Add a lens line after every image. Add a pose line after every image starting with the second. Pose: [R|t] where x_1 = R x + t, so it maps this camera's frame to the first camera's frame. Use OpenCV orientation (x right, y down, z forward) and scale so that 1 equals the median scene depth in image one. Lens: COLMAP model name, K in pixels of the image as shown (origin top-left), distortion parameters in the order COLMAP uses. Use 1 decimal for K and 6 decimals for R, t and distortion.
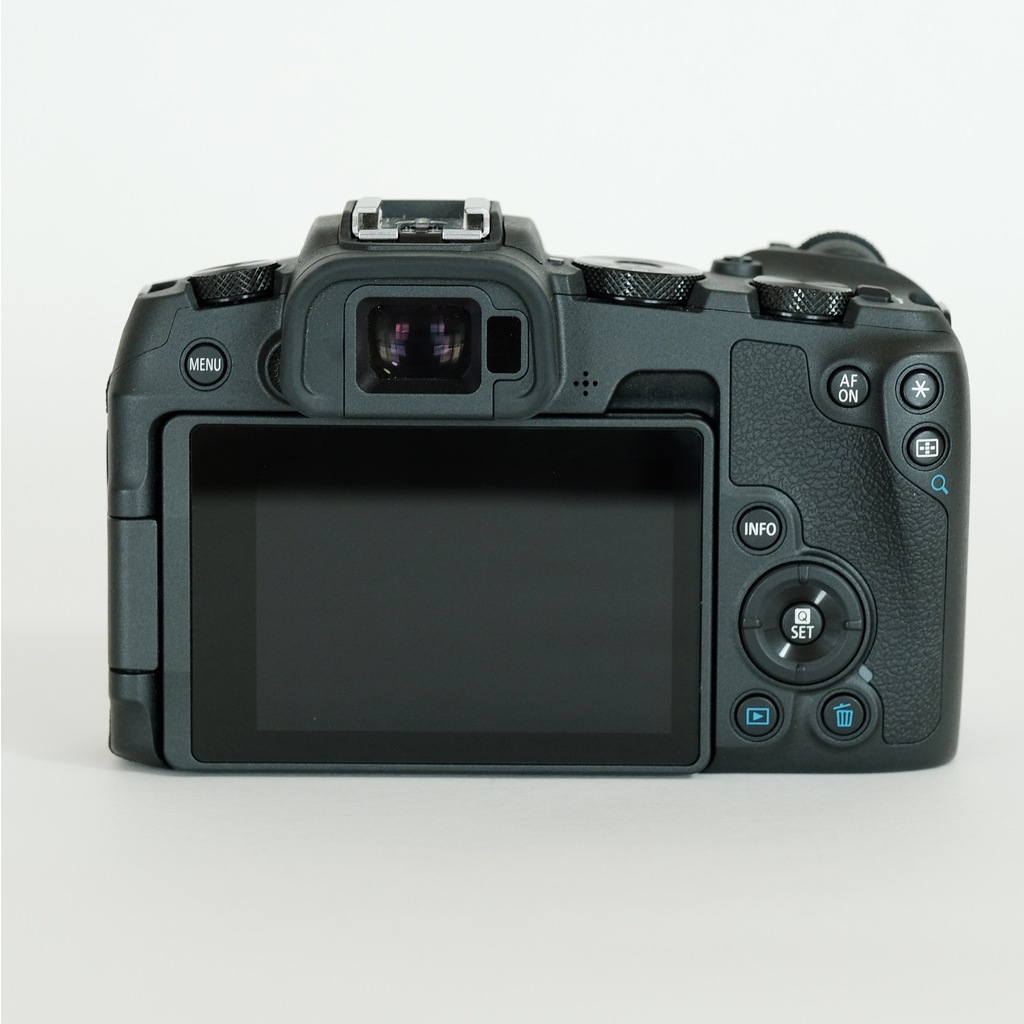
lens RADIAL K [[6989.8, 0, 486.8], [0, 6989.8, 510.1], [0, 0, 1]] dist [0.263183, 6.791359]
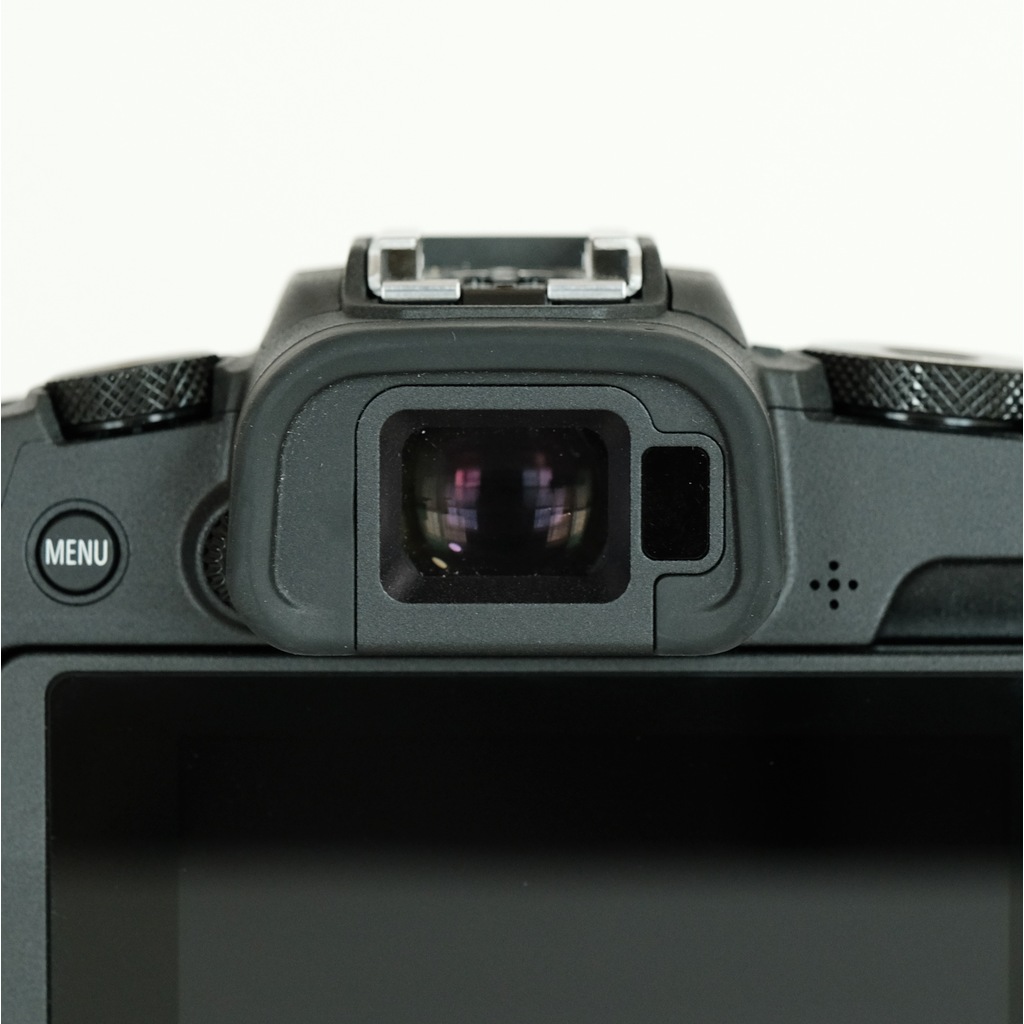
lens RADIAL K [[6989.8, 0, 486.8], [0, 6989.8, 510.1], [0, 0, 1]] dist [0.263183, 6.791359]
pose [[0.999711, -0.006198, 0.023225, -0.022488], [0.007993, 0.996921, -0.078002, 0.015579], [-0.022670, 0.078165, 0.996683, 0.498873]]
